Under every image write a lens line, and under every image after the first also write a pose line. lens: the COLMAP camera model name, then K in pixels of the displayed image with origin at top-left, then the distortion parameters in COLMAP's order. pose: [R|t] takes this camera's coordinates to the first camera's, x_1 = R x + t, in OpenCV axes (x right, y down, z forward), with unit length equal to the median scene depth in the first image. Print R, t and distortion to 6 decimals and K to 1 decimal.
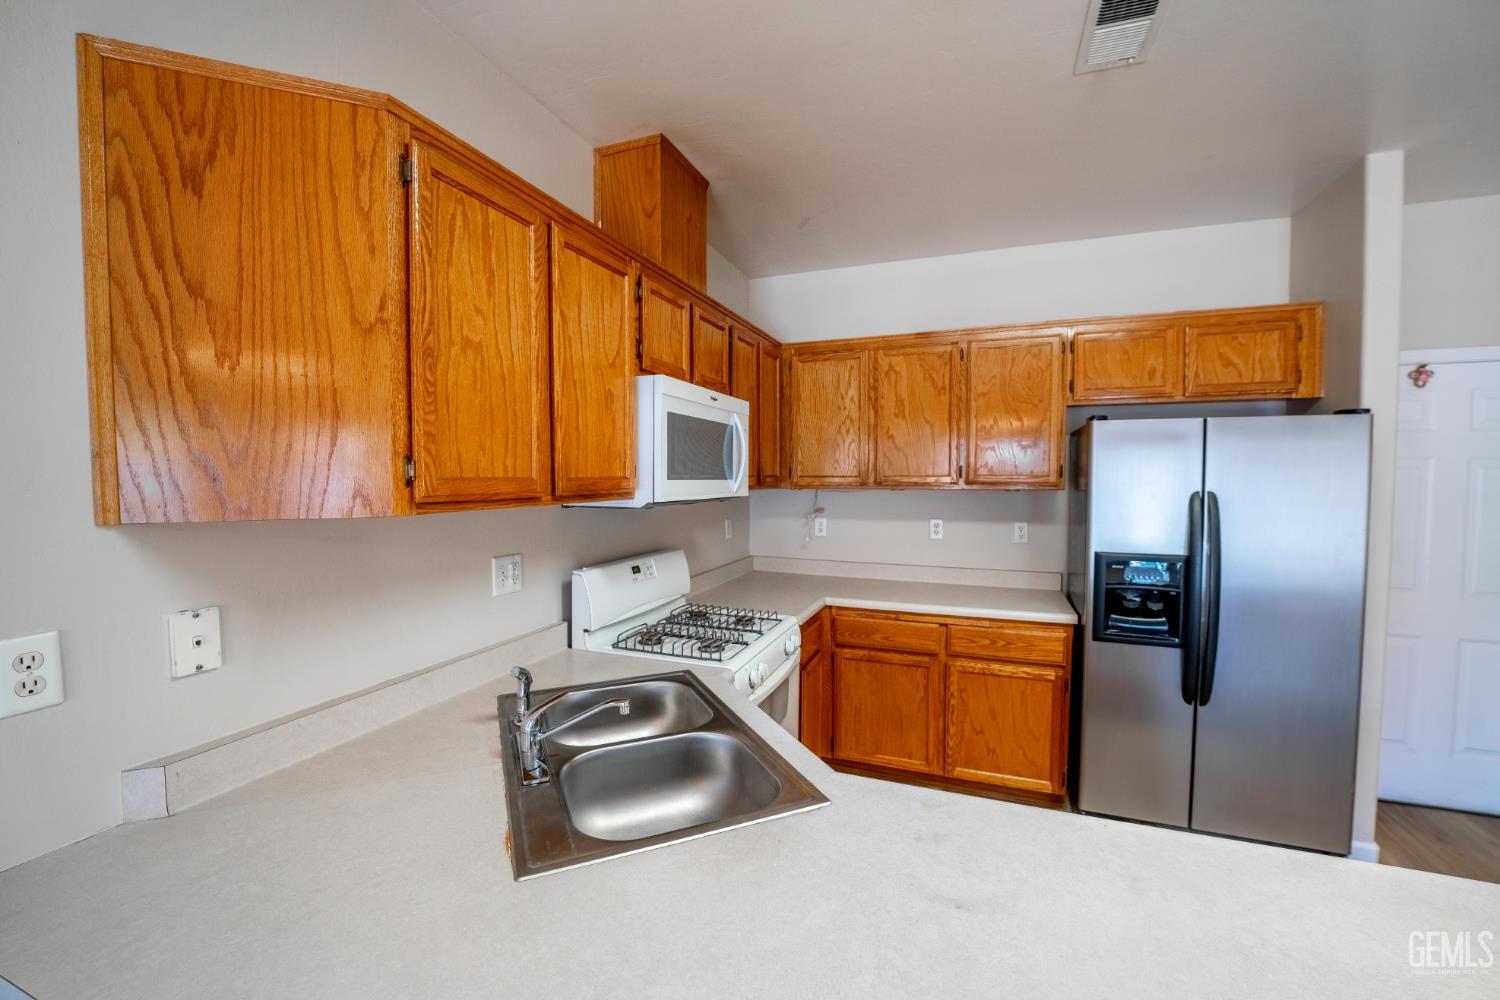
lens RADIAL K [[612.4, 0, 750.2], [0, 612.4, 499.6], [0, 0, 1]] dist [-0.022321, 0.001238]
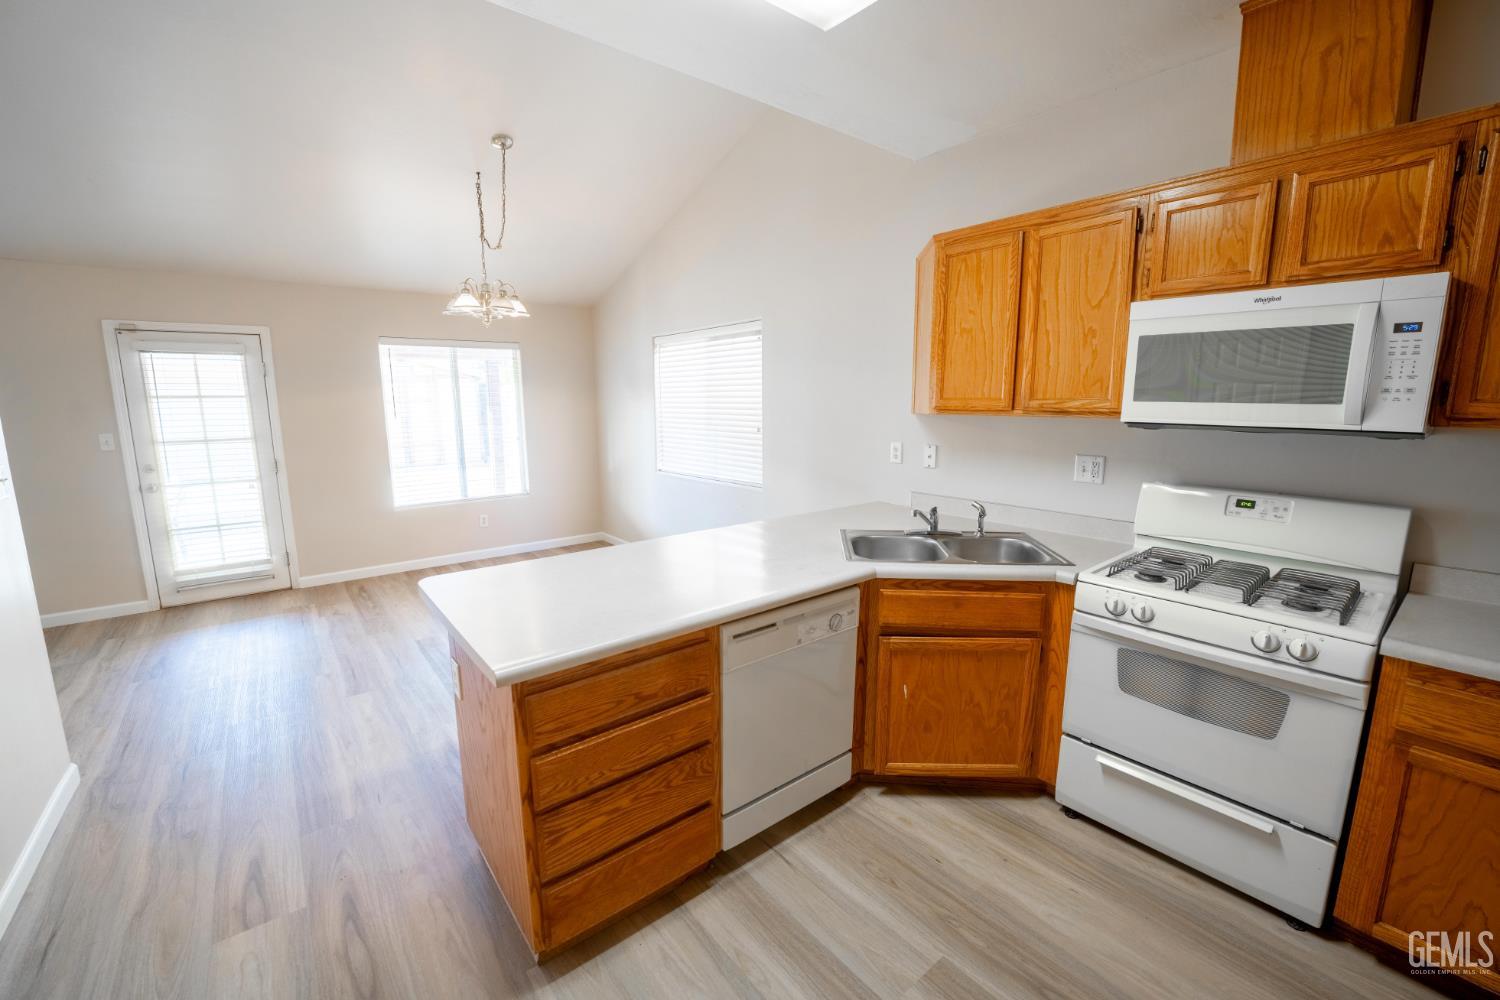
lens RADIAL K [[612.4, 0, 752.0], [0, 612.4, 500.6], [0, 0, 1]] dist [-0.022321, 0.001238]
pose [[-0.505624, 0.144290, -0.850602, 1.811492], [-0.032161, 0.982078, 0.185710, -0.061680], [0.862154, 0.121256, -0.491922, 1.566108]]
